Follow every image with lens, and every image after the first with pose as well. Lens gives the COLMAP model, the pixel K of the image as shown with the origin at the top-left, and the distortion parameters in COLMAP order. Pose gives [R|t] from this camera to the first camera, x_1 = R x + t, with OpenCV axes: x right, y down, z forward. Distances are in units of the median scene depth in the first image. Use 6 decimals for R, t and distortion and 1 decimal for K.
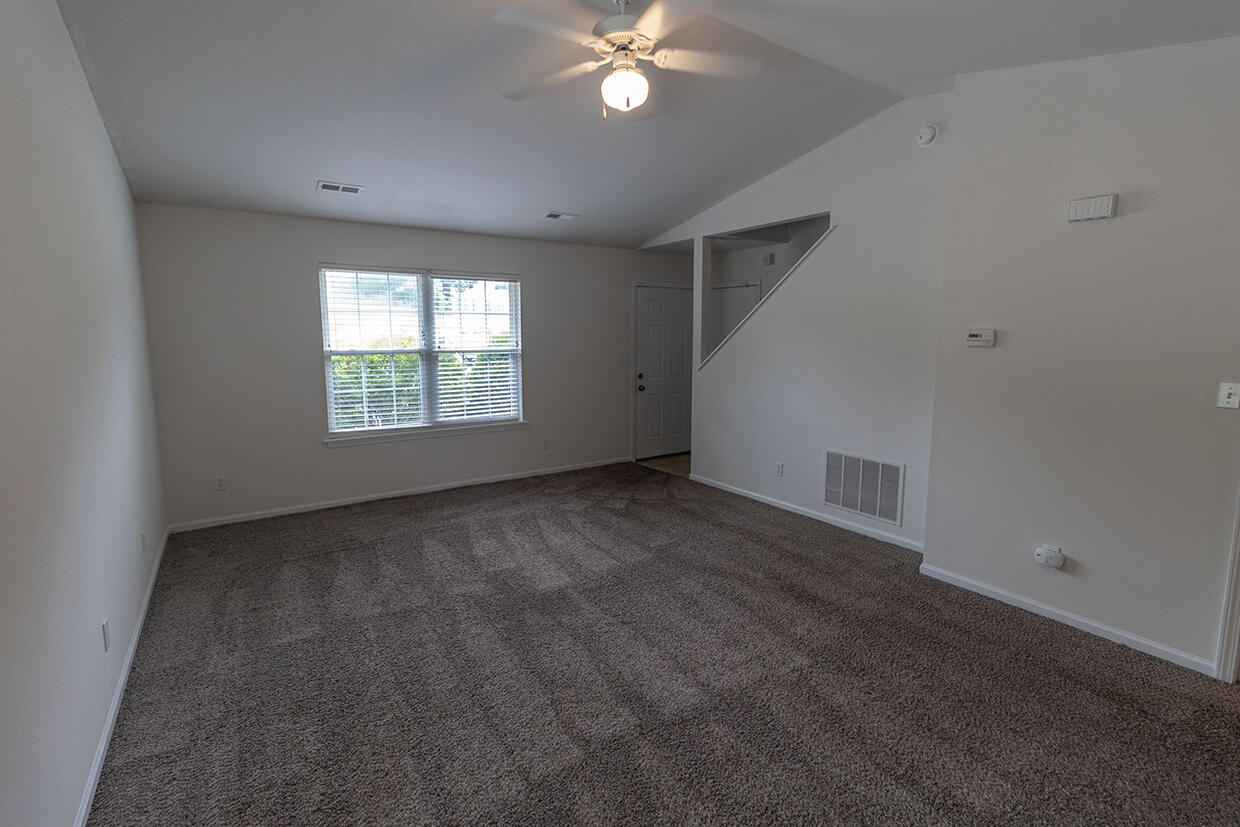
lens RADIAL K [[572.0, 0, 623.8], [0, 572.0, 409.4], [0, 0, 1]] dist [0.004672, 0.000330]
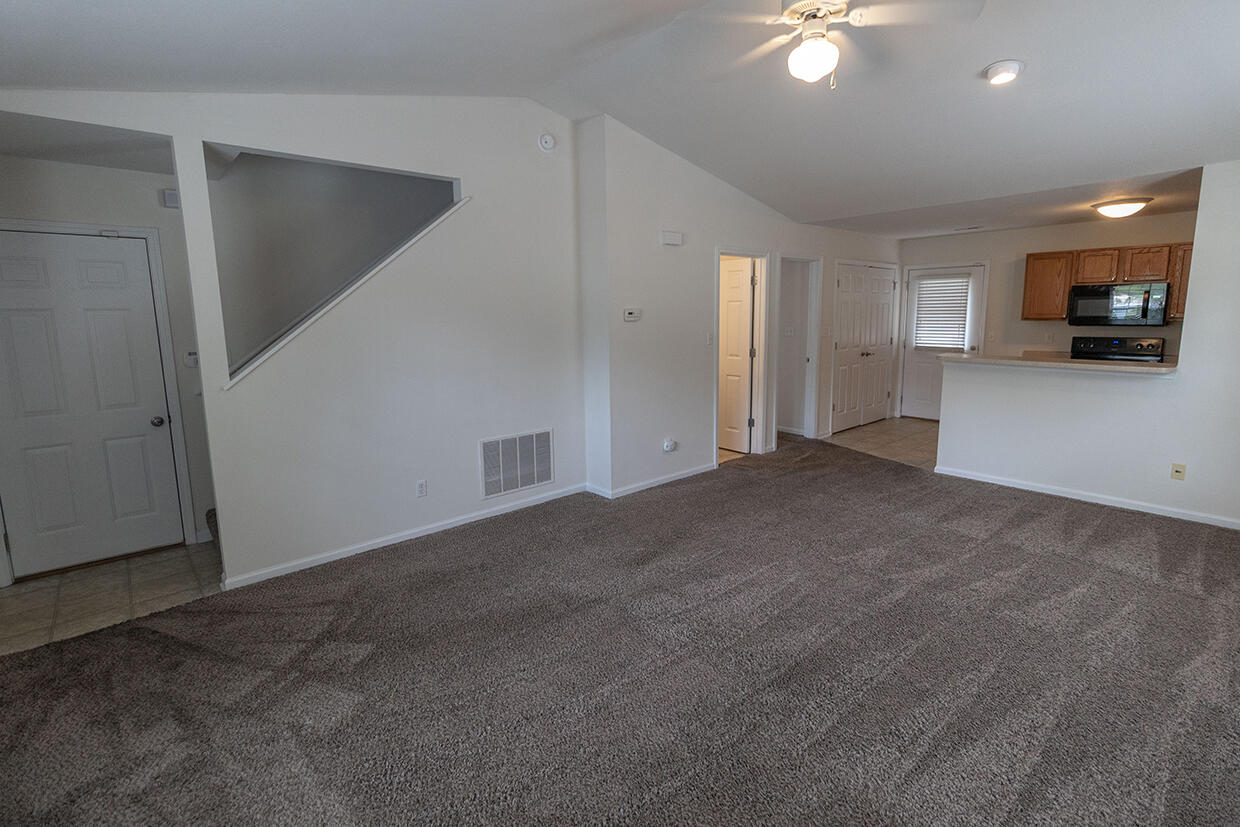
lens RADIAL K [[572.0, 0, 631.9], [0, 572.0, 392.3], [0, 0, 1]] dist [0.004672, 0.000330]
pose [[-0.122853, -0.145995, 0.981628, -0.574201], [0.147185, 0.975501, 0.163504, -0.122579], [-0.981450, 0.164568, -0.098355, 0.847288]]
